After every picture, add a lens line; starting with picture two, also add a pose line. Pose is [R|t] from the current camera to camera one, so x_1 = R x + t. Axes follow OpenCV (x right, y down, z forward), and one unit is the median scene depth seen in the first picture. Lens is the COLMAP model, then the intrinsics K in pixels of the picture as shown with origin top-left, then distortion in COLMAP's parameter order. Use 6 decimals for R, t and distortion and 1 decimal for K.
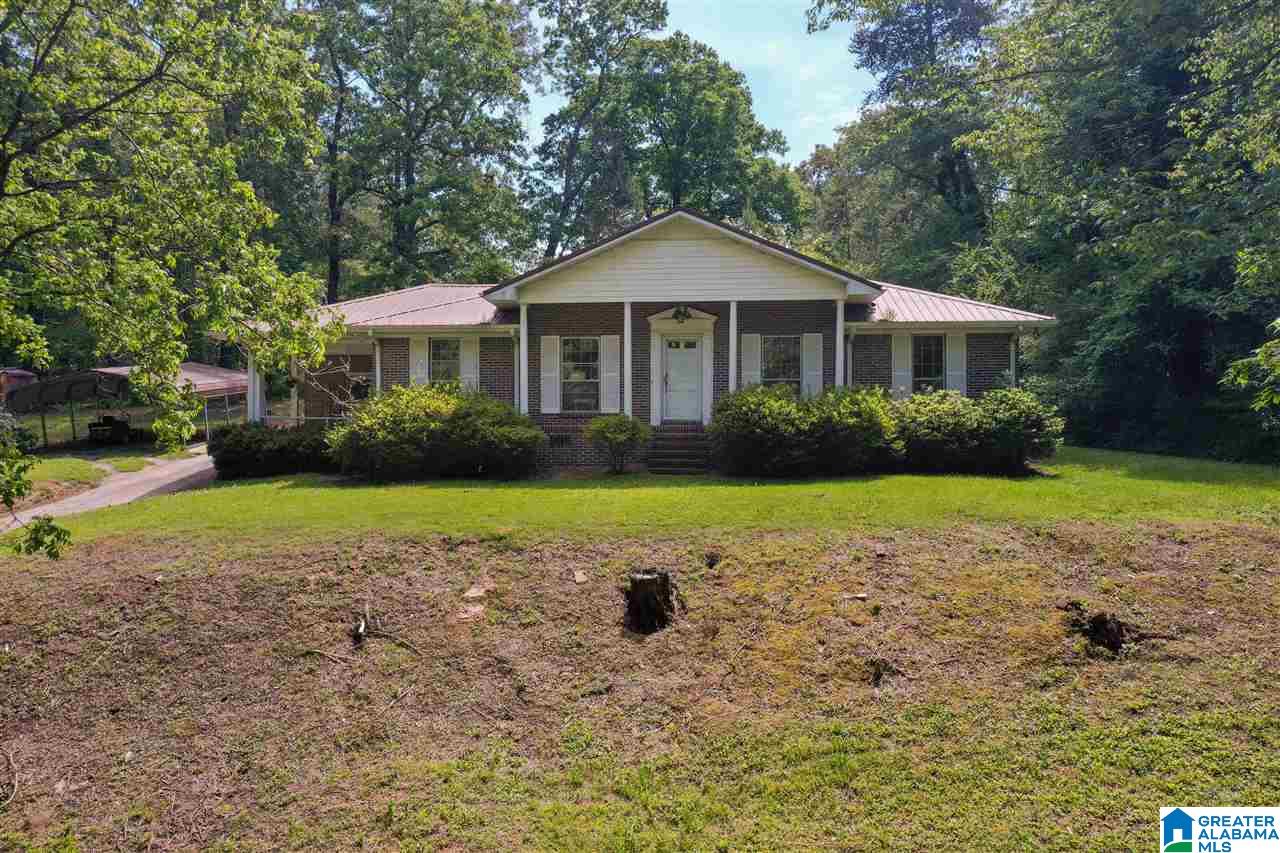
lens RADIAL K [[1018.1, 0, 640.0], [0, 1018.1, 426.5], [0, 0, 1]] dist [0.007230, 0.003779]
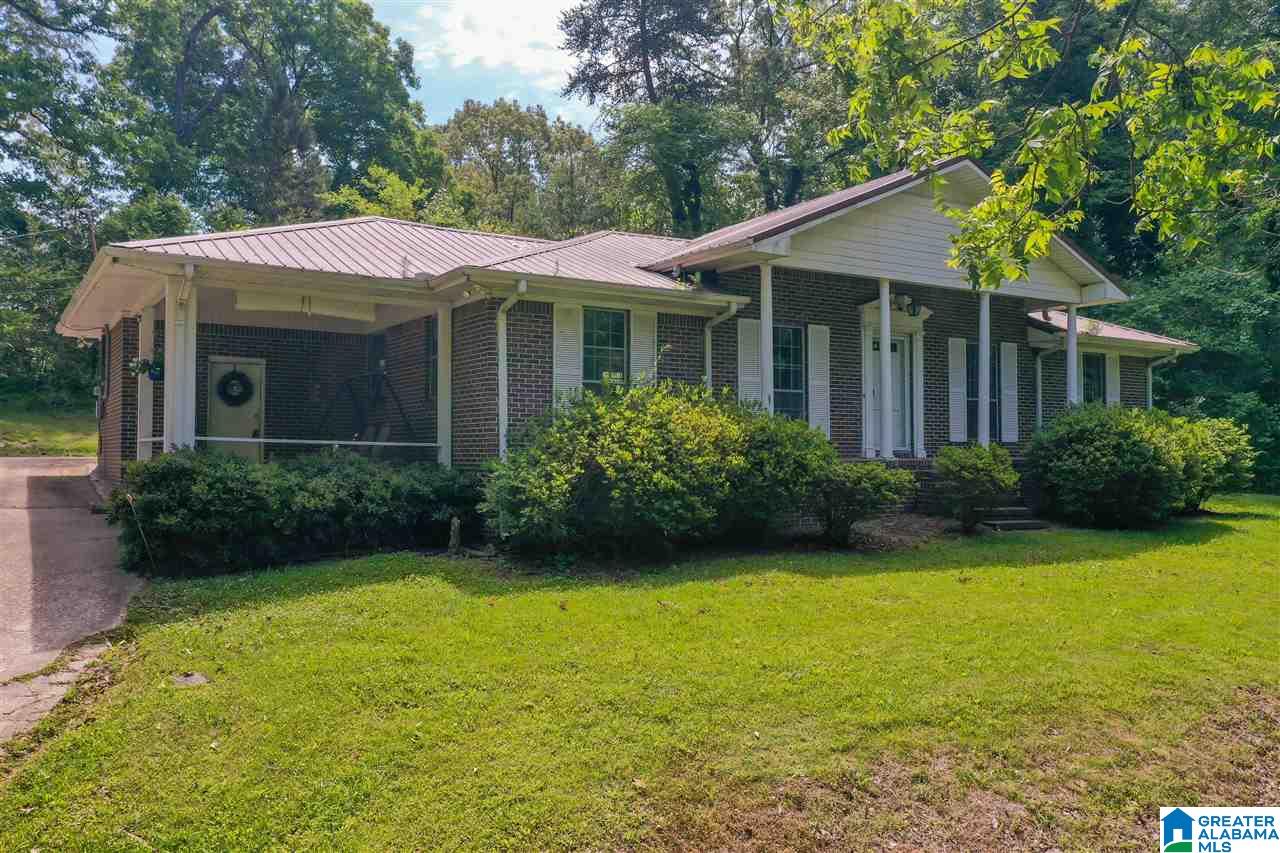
lens RADIAL K [[1018.1, 0, 640.0], [0, 1018.1, 426.5], [0, 0, 1]] dist [0.007230, 0.003779]
pose [[0.799896, 0.019903, 0.599809, -0.540803], [-0.013178, 0.999791, -0.015602, -0.009961], [-0.599995, 0.004575, 0.799991, 0.539370]]
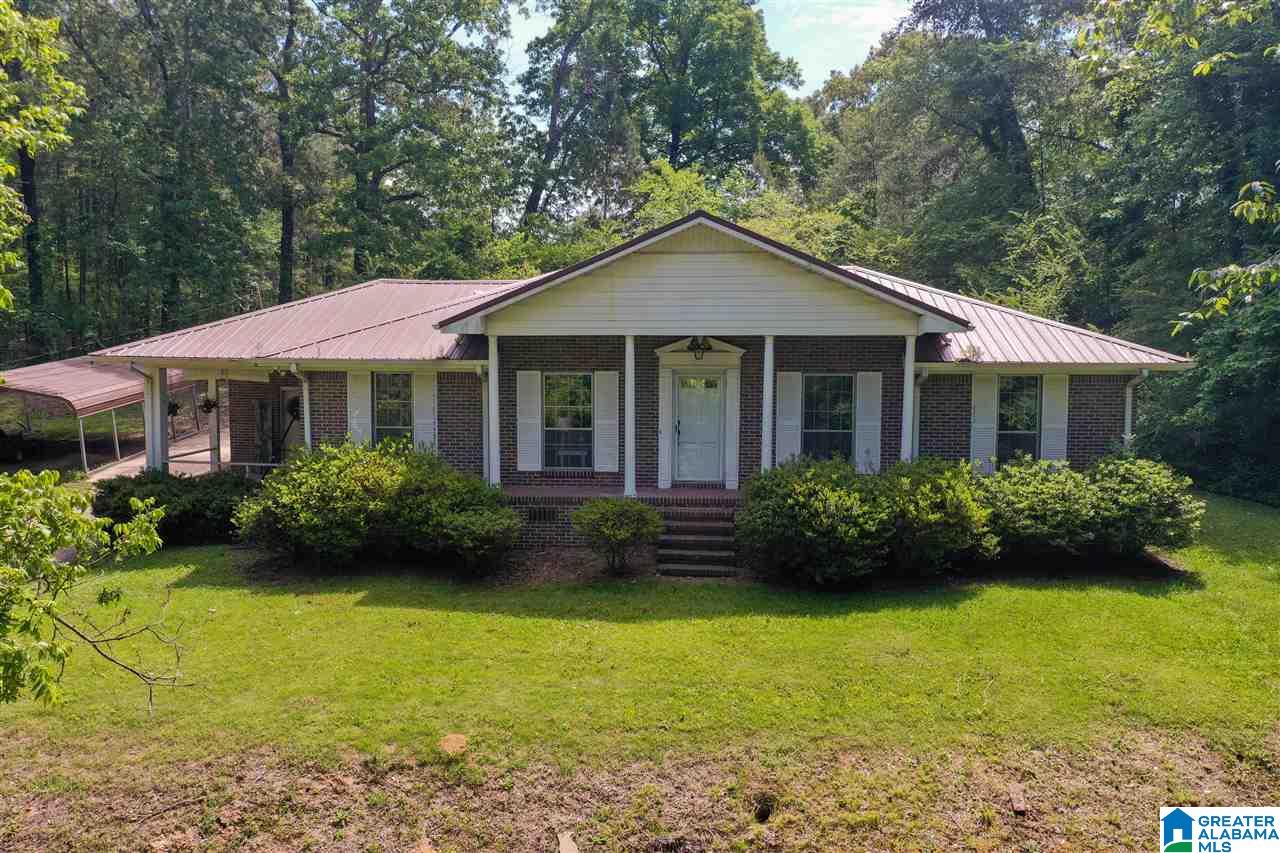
lens RADIAL K [[1018.1, 0, 640.0], [0, 1018.1, 426.5], [0, 0, 1]] dist [0.007230, 0.003779]
pose [[0.999926, 0.003989, 0.011457, -0.012884], [-0.004931, 0.996505, 0.083382, -0.114427], [-0.011085, -0.083433, 0.996452, 0.231749]]
